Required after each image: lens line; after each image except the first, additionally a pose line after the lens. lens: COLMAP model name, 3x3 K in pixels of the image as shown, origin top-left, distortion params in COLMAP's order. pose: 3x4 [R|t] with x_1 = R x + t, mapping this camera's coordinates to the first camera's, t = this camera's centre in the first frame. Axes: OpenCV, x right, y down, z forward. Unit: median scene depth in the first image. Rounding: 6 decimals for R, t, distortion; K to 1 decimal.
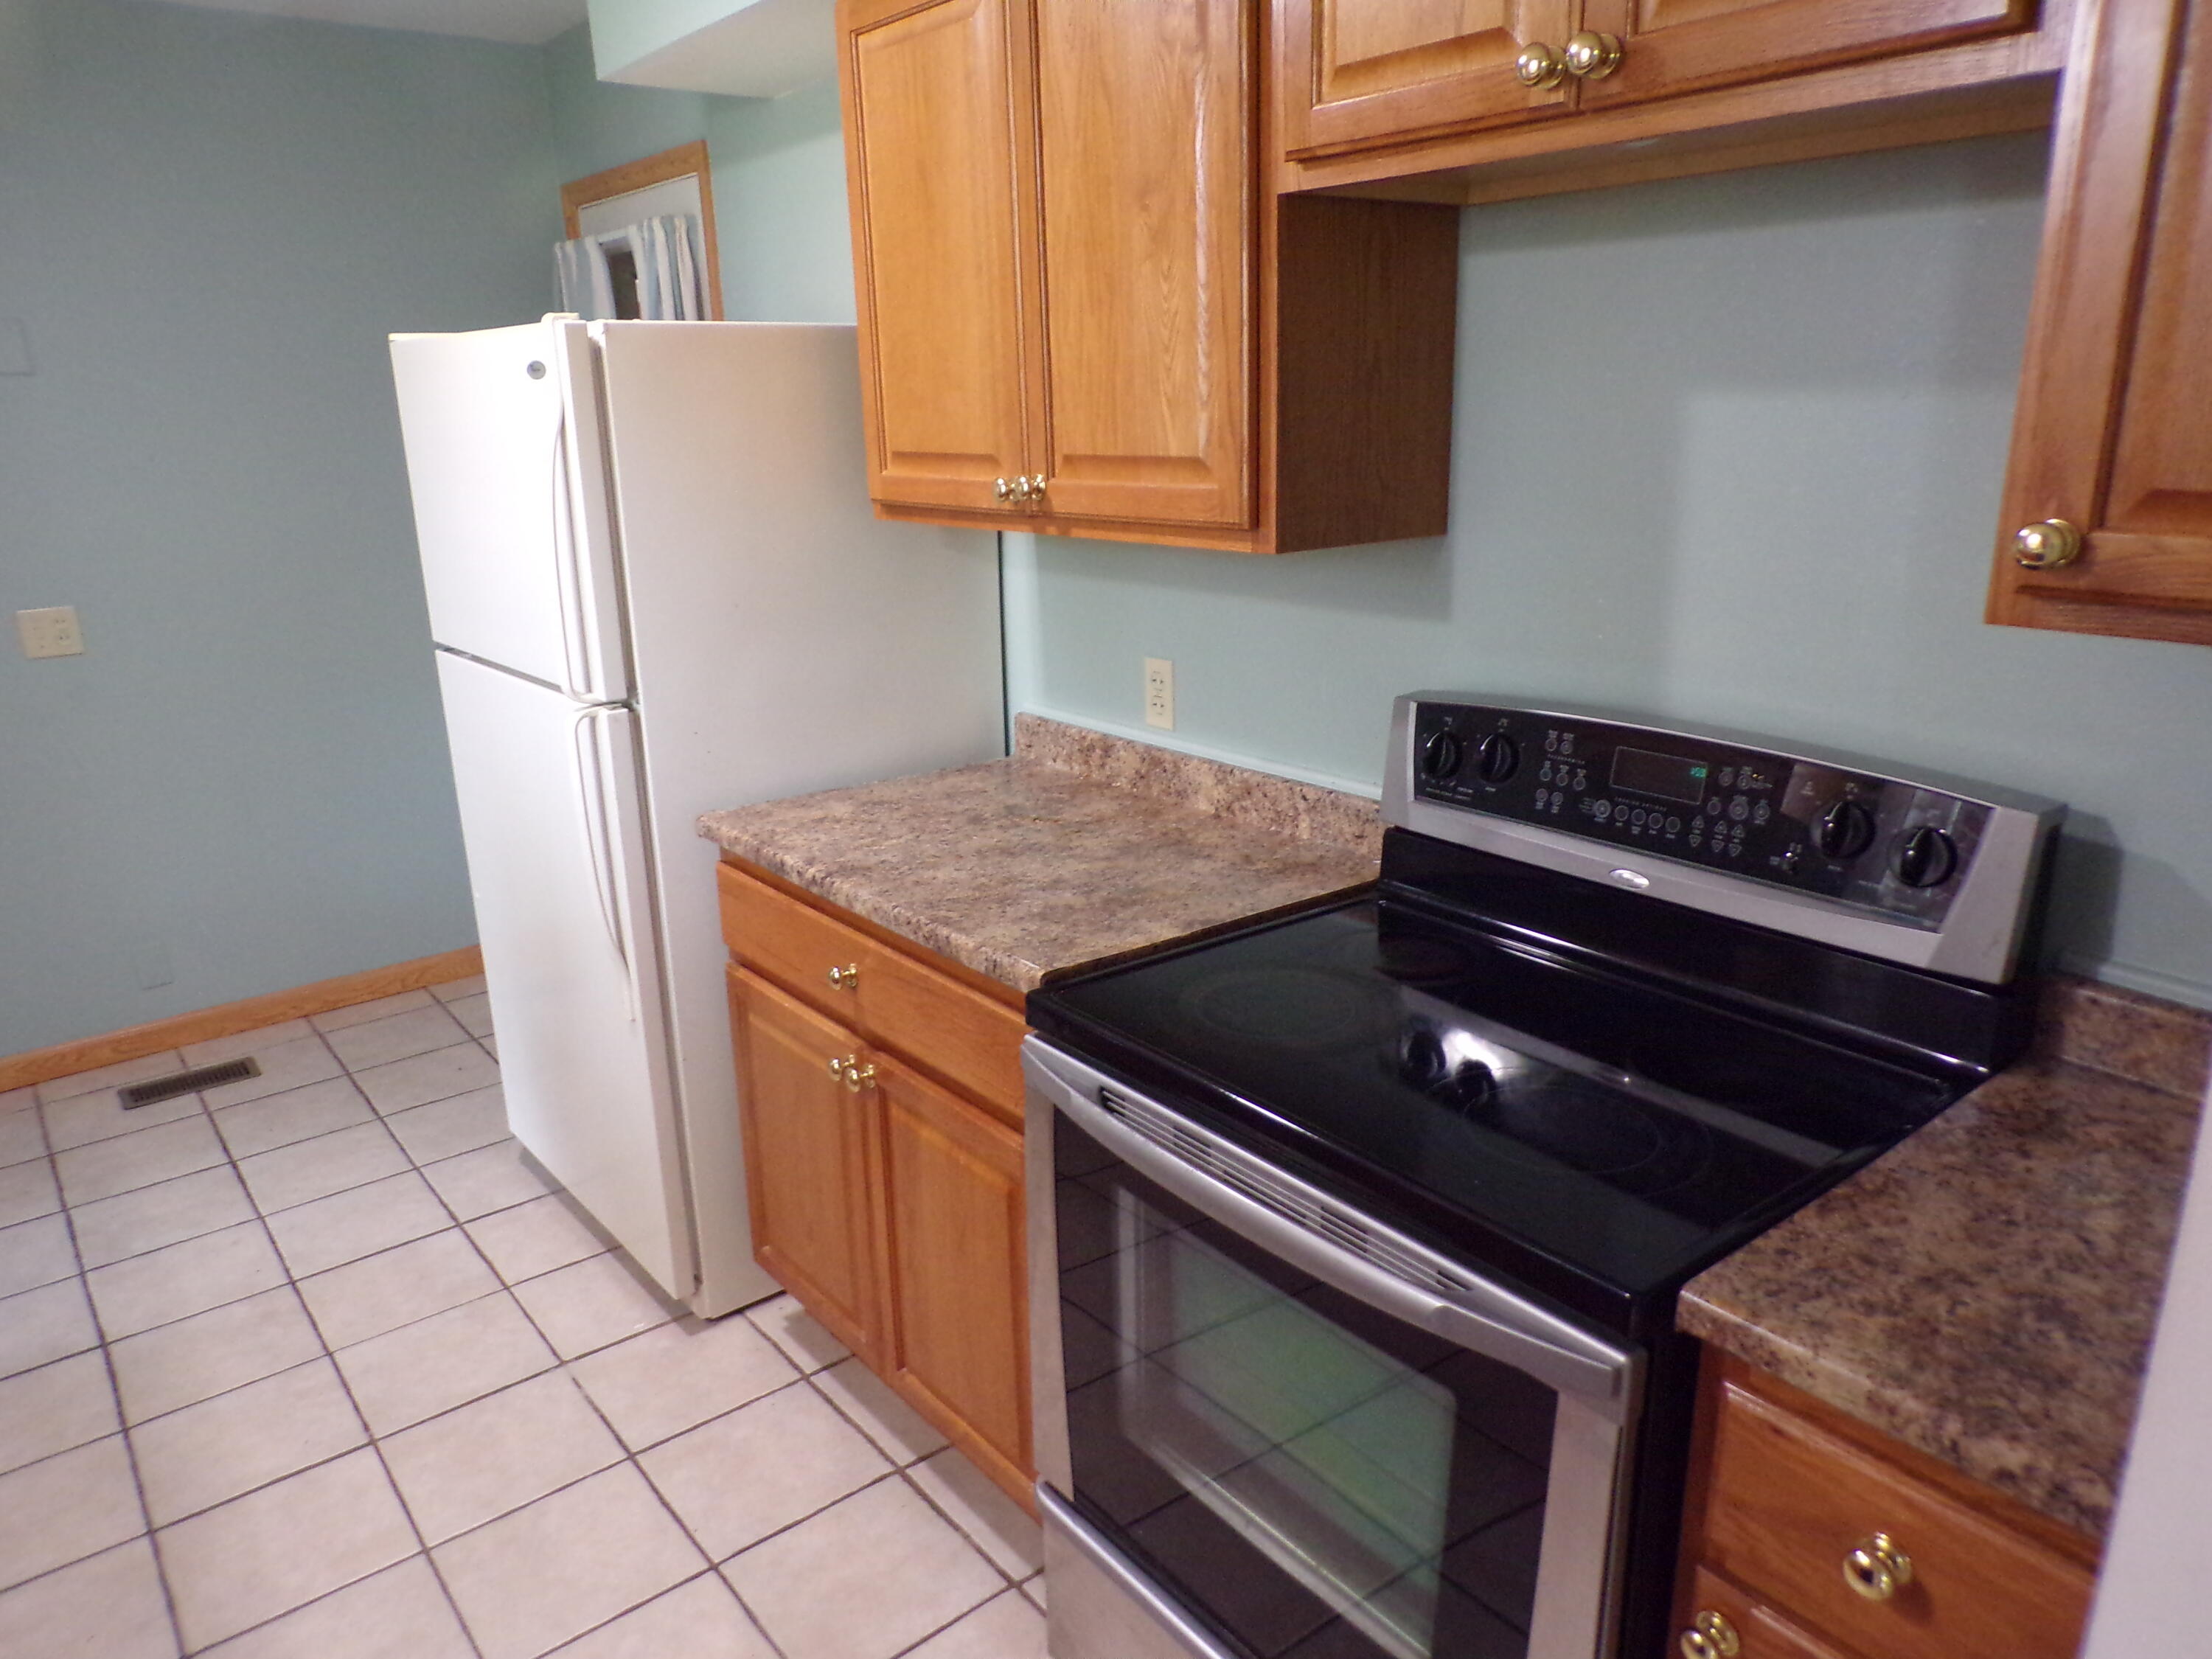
lens RADIAL K [[1519.8, 0, 1099.3], [0, 1519.8, 849.3], [0, 0, 1]] dist [-0.002804, 0.001432]
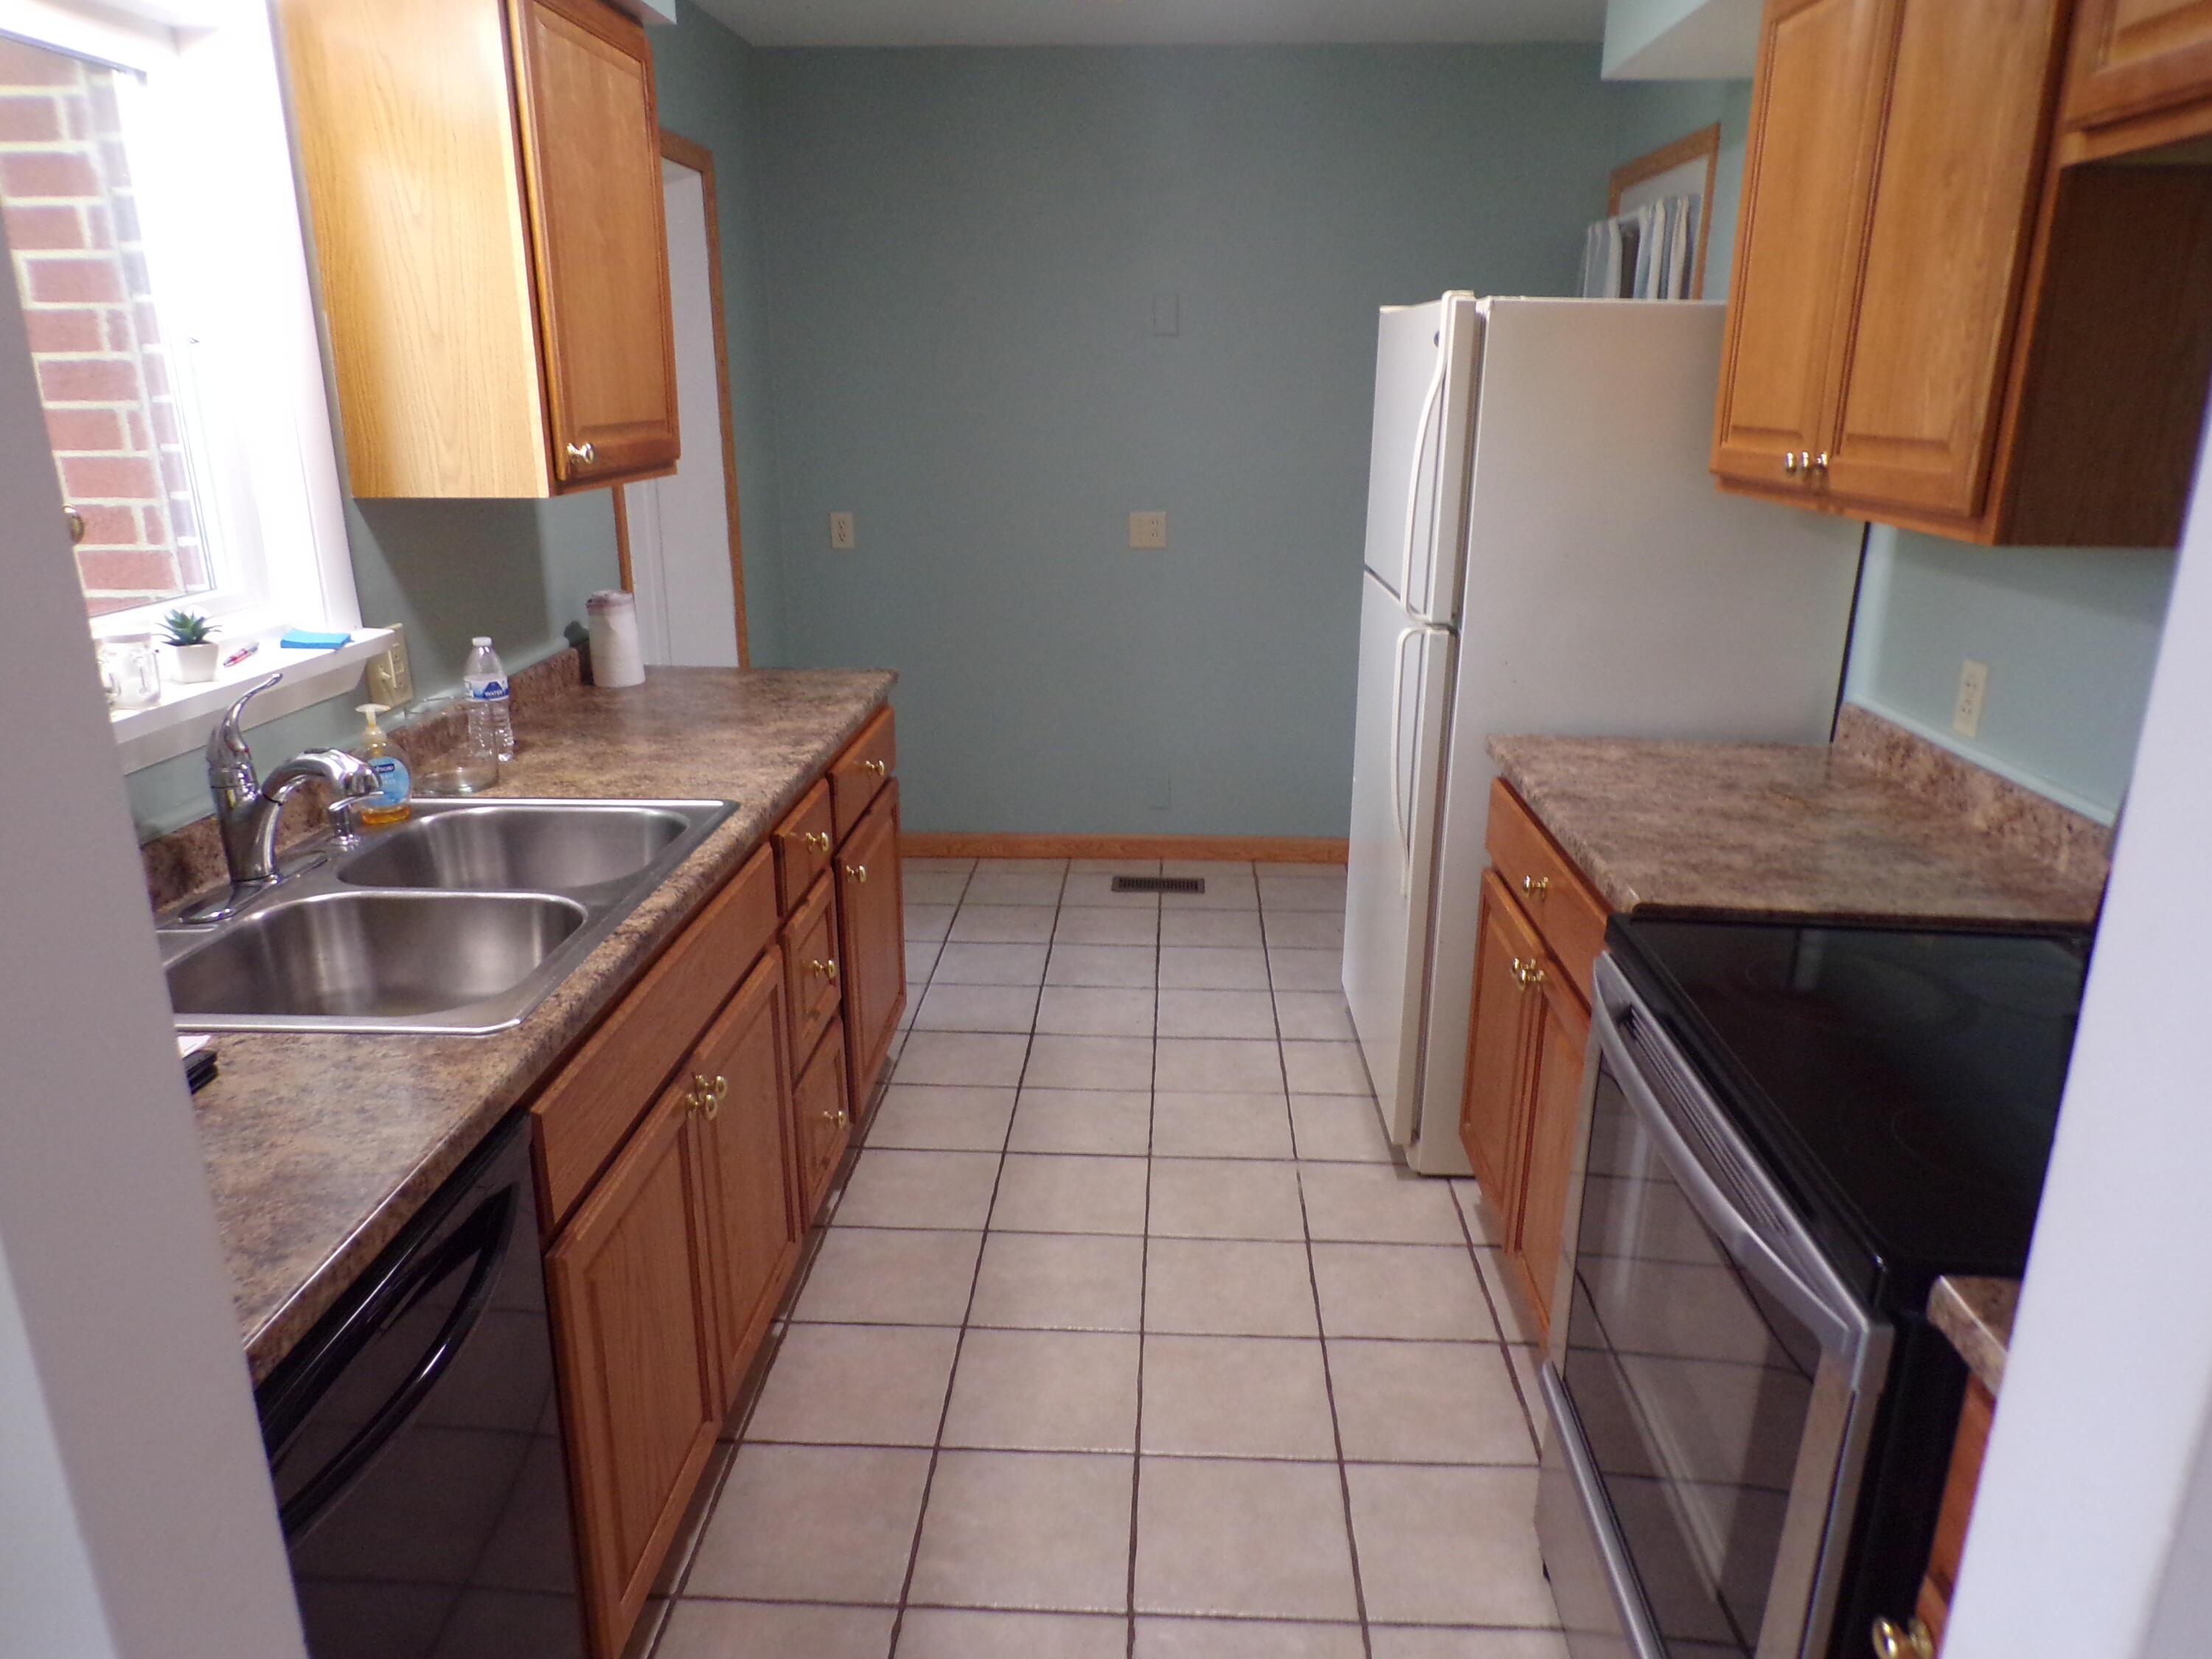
lens RADIAL K [[1527.4, 0, 1114.2], [0, 1527.4, 855.1], [0, 0, 1]] dist [0.001712, 0.019101]
pose [[0.752080, 0.231047, -0.617246, 0.260054], [-0.220831, 0.970743, 0.094297, 0.020747], [0.620974, 0.065388, 0.781099, -0.069043]]
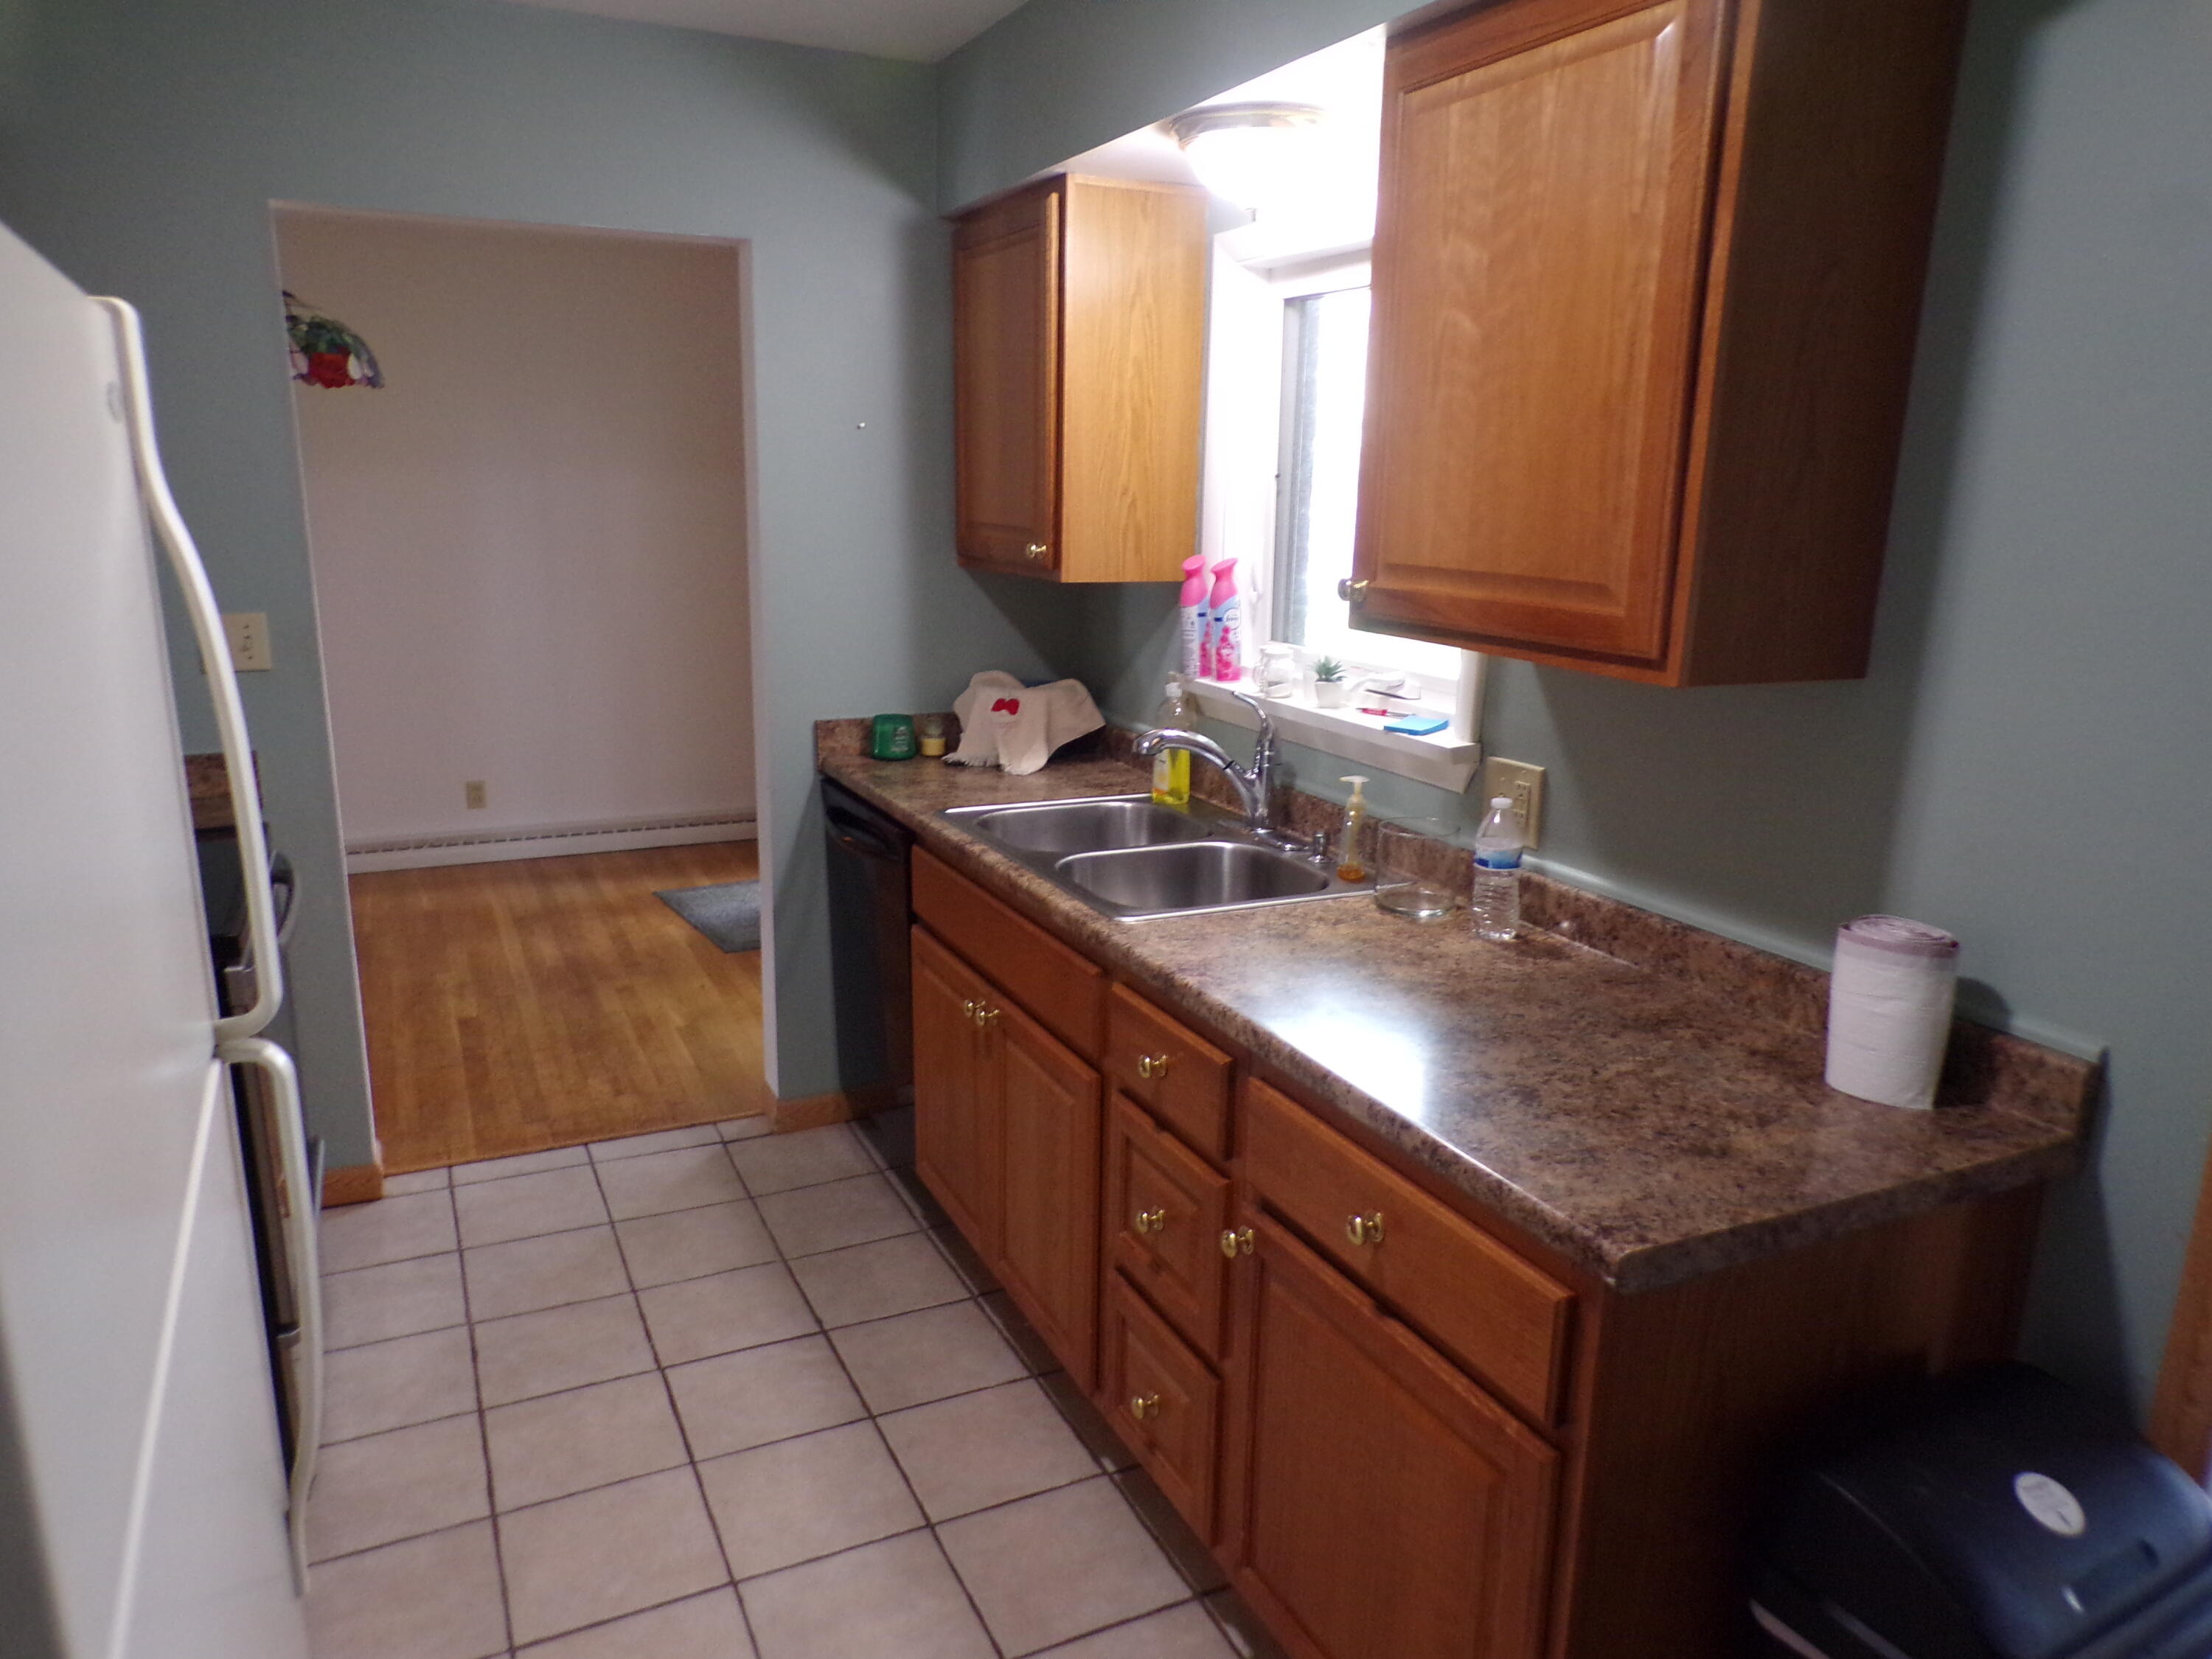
lens RADIAL K [[1519.8, 0, 1099.3], [0, 1519.8, 849.3], [0, 0, 1]] dist [-0.002804, 0.001432]
pose [[-0.972987, -0.039208, 0.227508, -0.779342], [0.084233, 0.857244, 0.507973, -0.413239], [-0.214947, 0.513415, -0.830785, 1.377926]]
